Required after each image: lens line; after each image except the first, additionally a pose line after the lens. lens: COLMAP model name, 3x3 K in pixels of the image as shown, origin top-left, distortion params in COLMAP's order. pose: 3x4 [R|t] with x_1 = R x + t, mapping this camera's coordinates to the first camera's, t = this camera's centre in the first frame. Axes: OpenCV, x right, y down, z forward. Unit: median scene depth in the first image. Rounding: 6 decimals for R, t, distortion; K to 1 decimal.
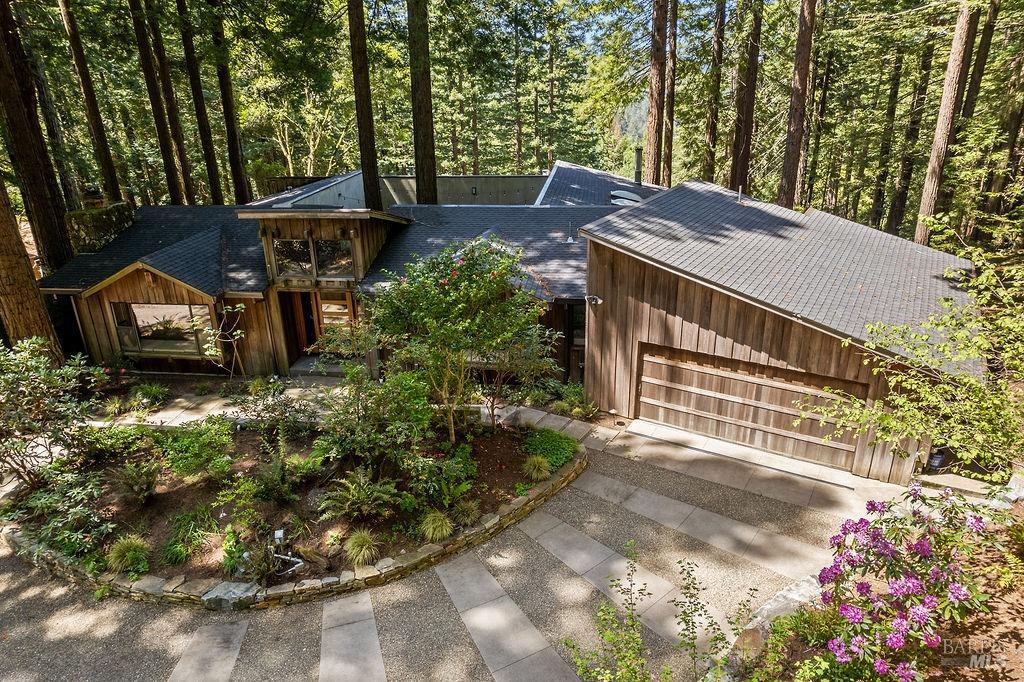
lens RADIAL K [[664.1, 0, 516.2], [0, 664.1, 343.2], [0, 0, 1]] dist [-0.049940, 0.033393]
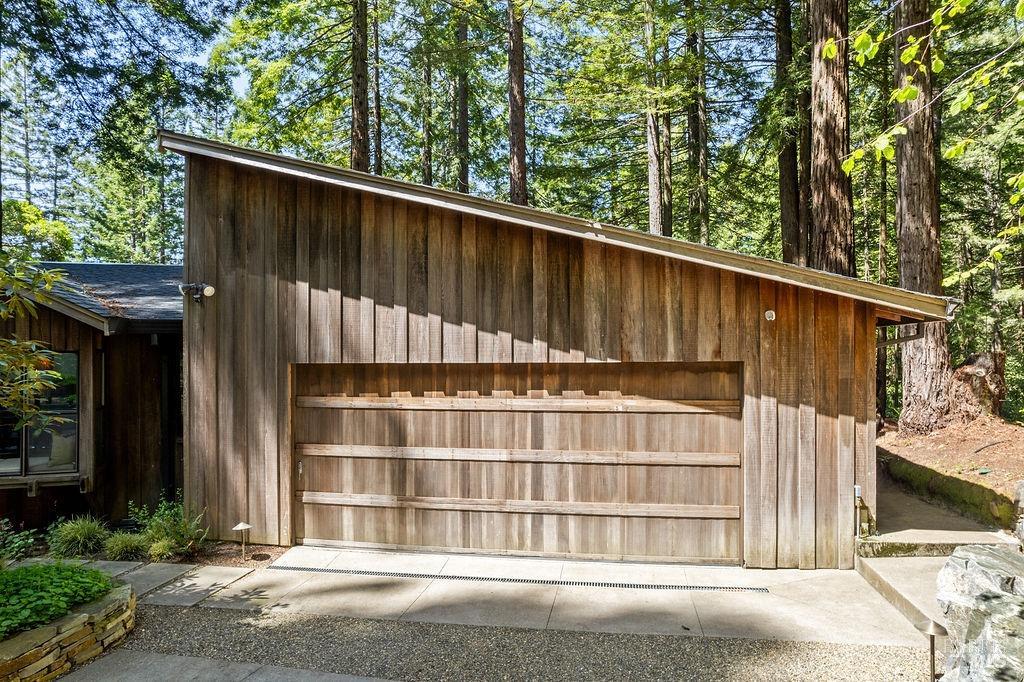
lens RADIAL K [[664.1, 0, 506.5], [0, 664.1, 343.5], [0, 0, 1]] dist [-0.049940, 0.033393]
pose [[0.927636, 0.016982, 0.373099, 0.159751], [0.126255, 0.925898, -0.356052, 0.185343], [-0.351498, 0.377392, 0.856752, 0.556568]]
